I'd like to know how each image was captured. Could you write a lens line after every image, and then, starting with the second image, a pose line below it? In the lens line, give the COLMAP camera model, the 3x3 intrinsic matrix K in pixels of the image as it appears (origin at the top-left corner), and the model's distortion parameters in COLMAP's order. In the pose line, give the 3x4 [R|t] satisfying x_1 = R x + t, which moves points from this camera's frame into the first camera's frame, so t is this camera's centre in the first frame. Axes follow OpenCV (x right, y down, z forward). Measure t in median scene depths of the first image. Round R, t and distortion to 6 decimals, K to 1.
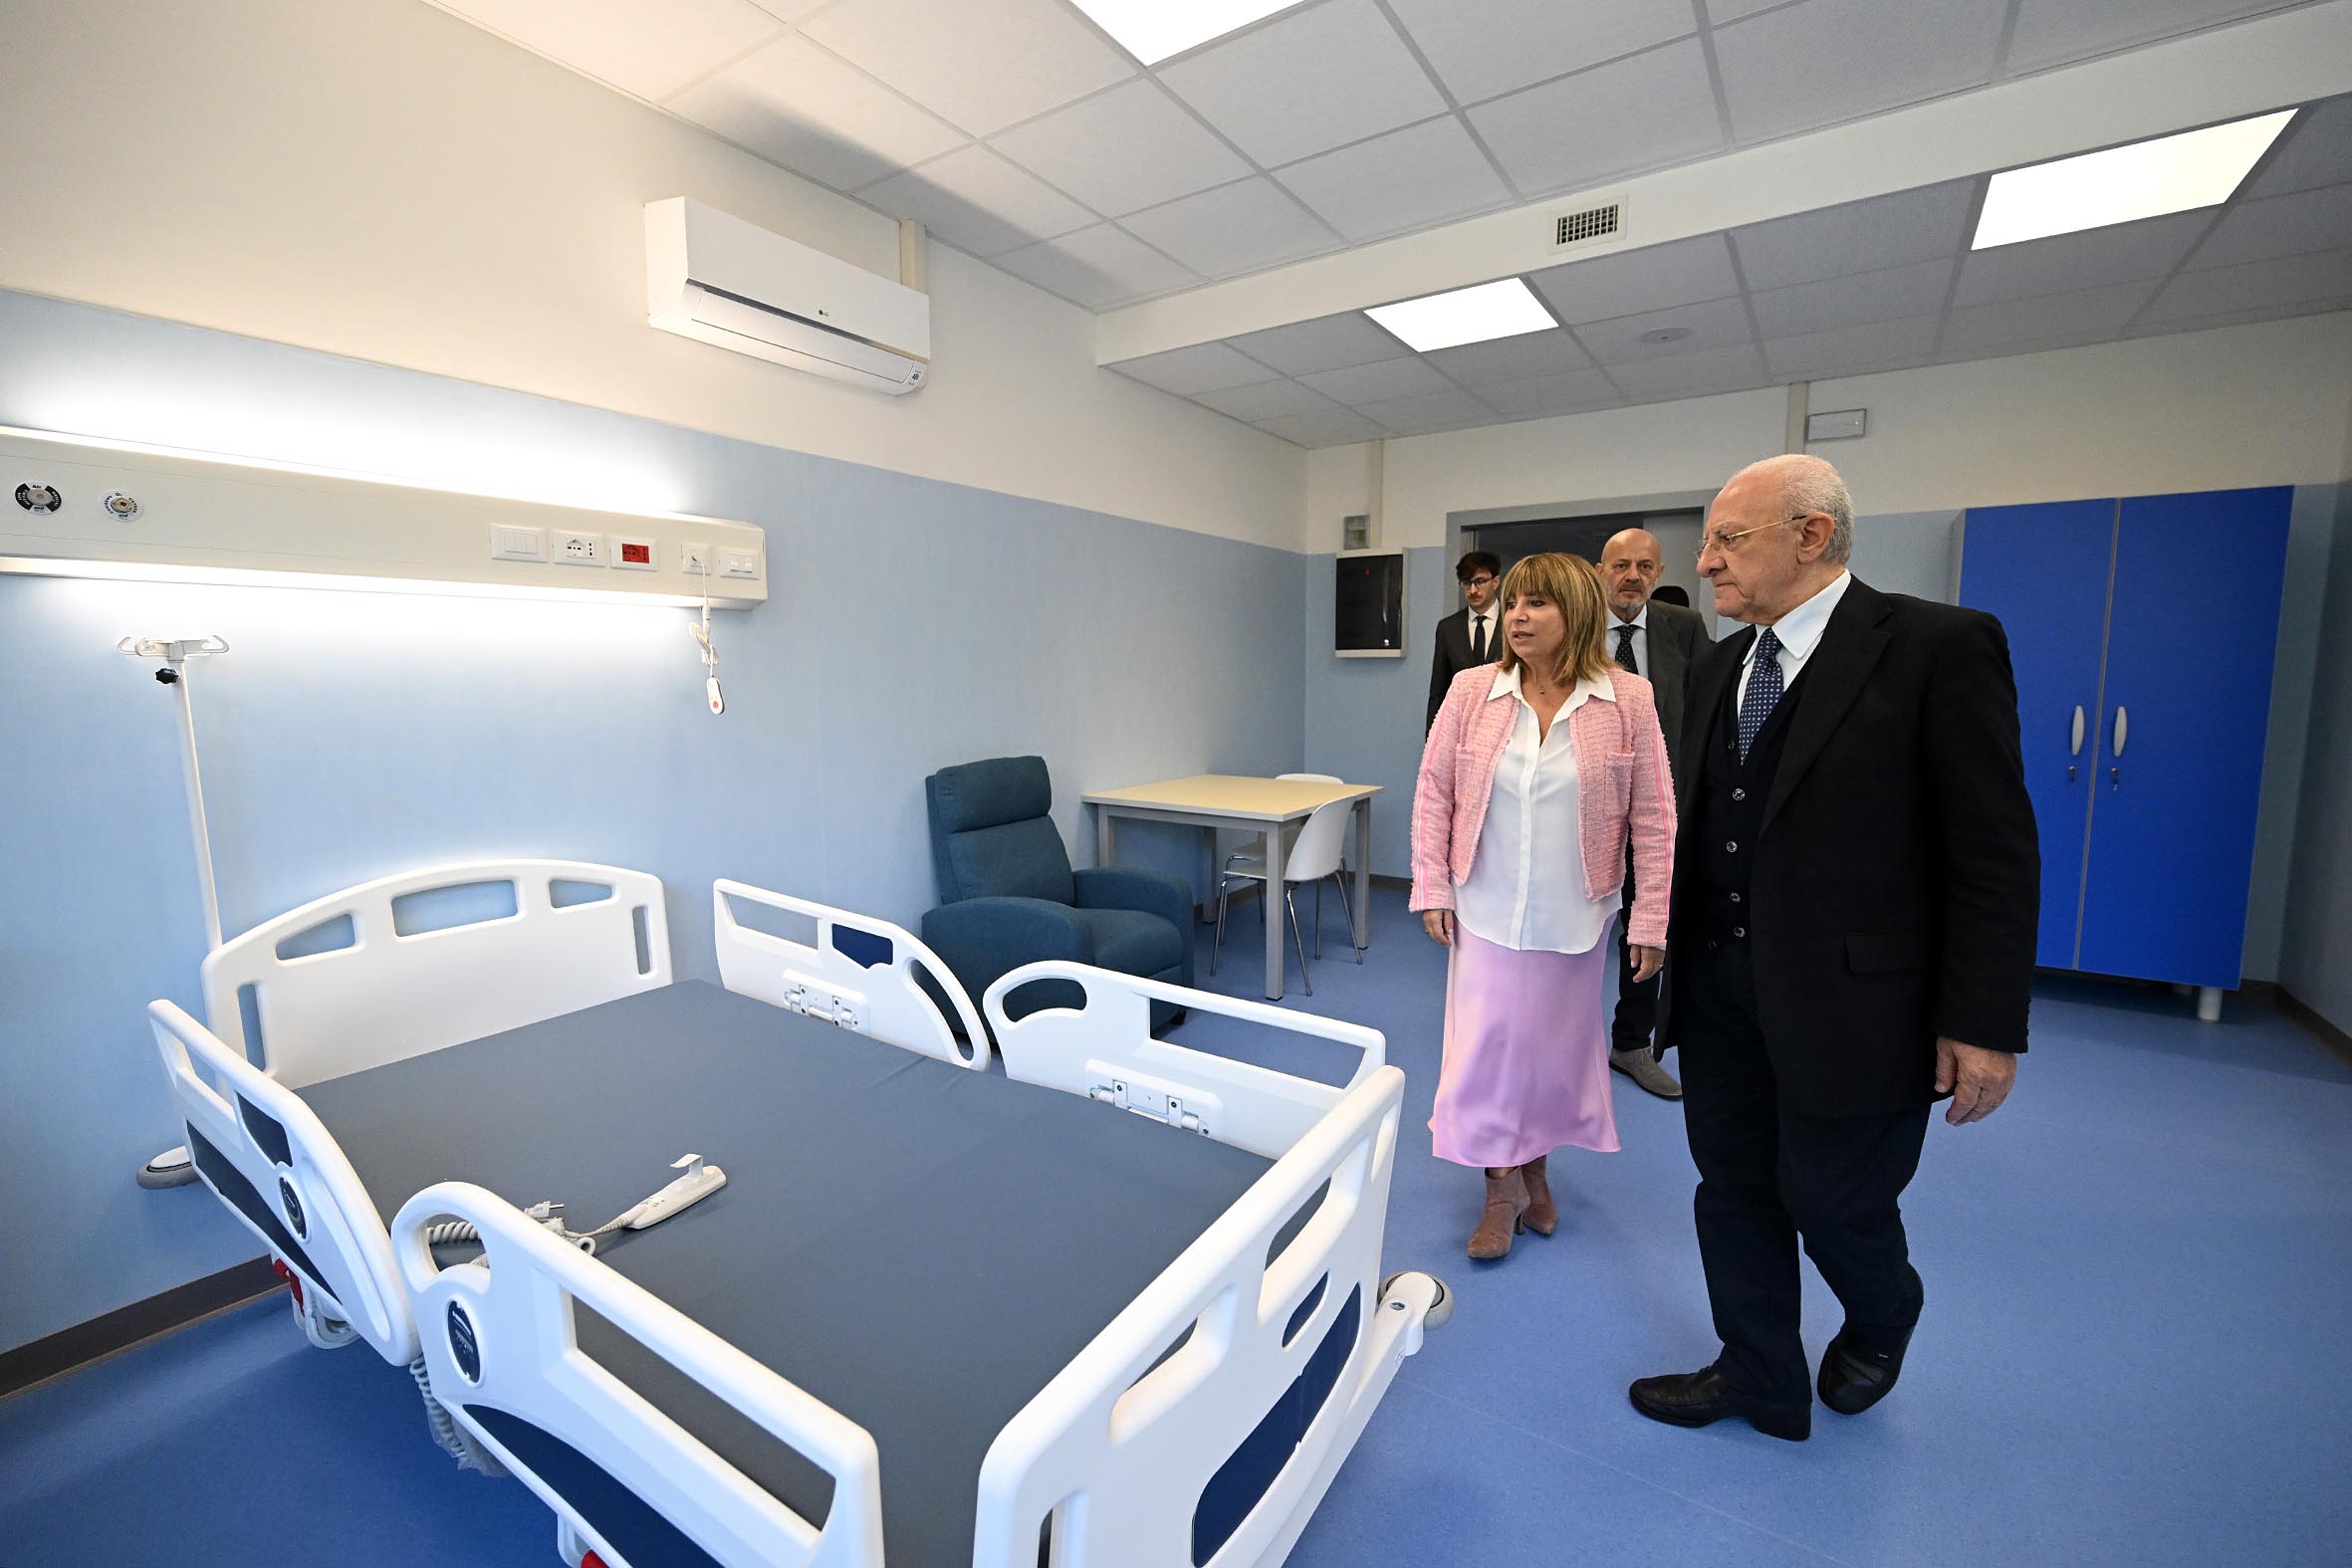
lens RADIAL K [[1001.2, 0, 1191.4], [0, 1001.2, 775.8], [0, 0, 1]] dist [-0.001359, -0.000460]
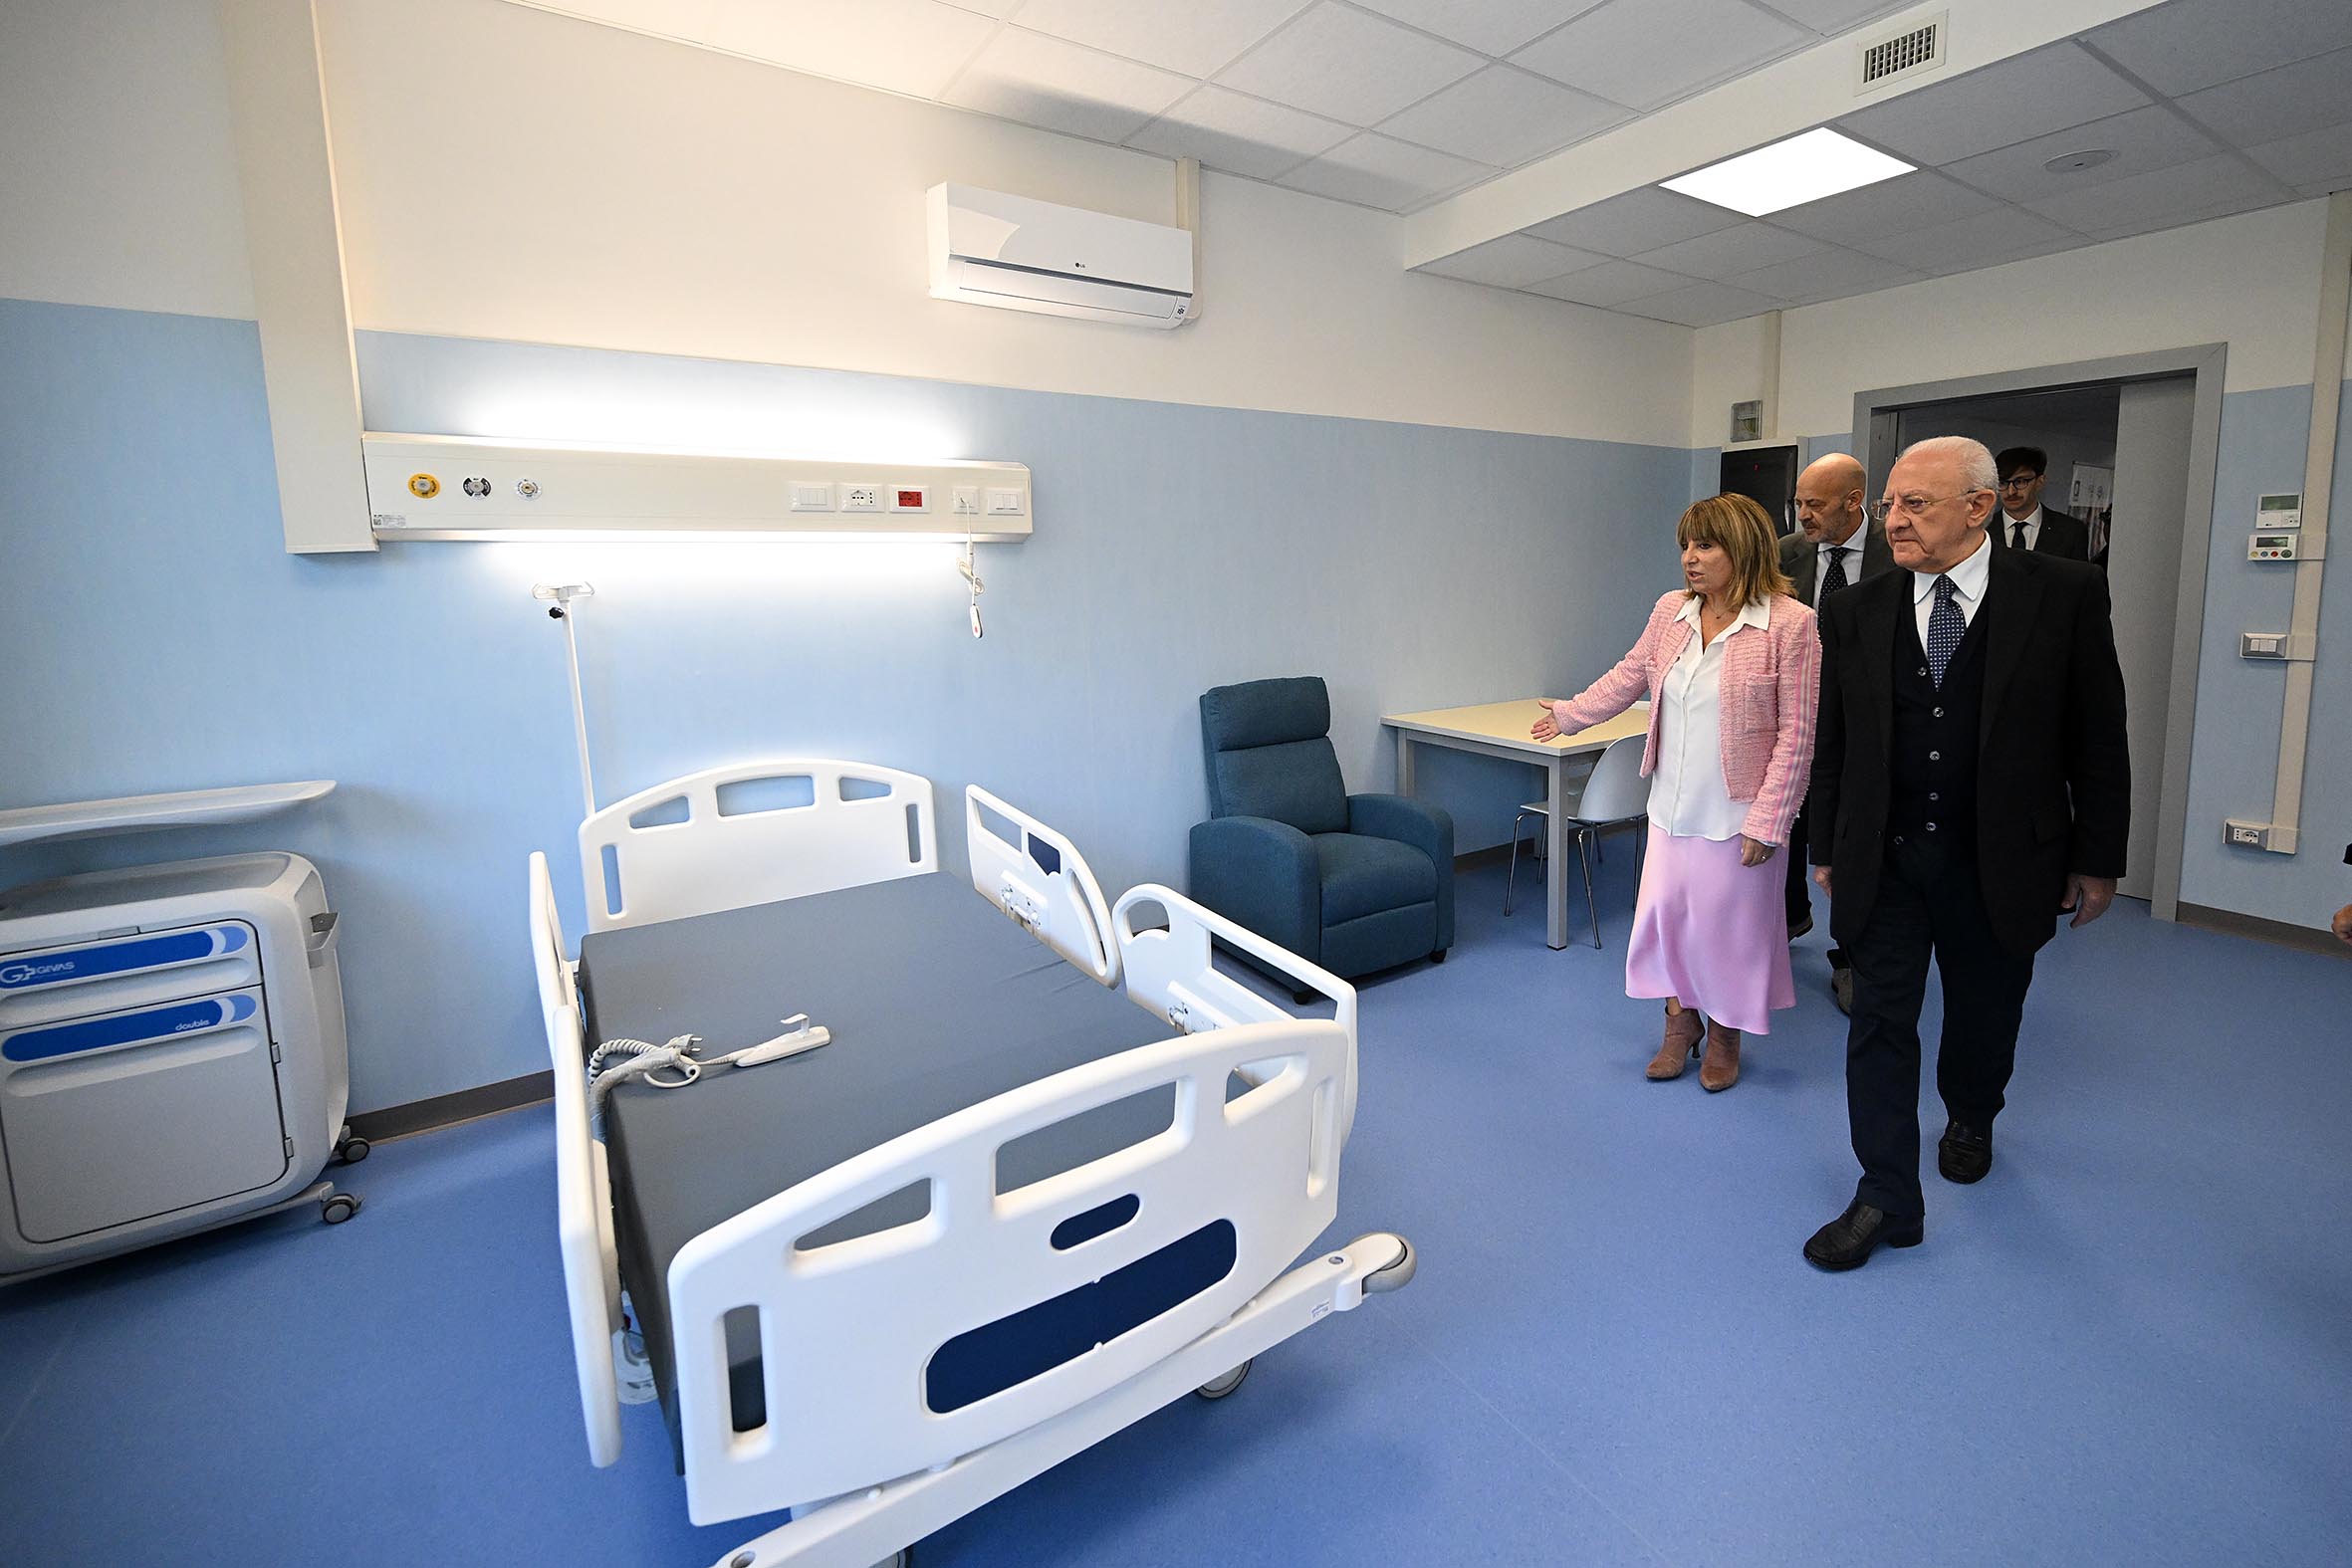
lens RADIAL K [[1074.3, 0, 1295.1], [0, 1074.3, 700.5], [0, 0, 1]] dist [-0.001387, -0.000248]
pose [[0.936780, 0.033061, -0.348353, 0.279787], [-0.027212, 0.999395, 0.021671, -0.027028], [0.348858, -0.010822, 0.937113, -0.007106]]
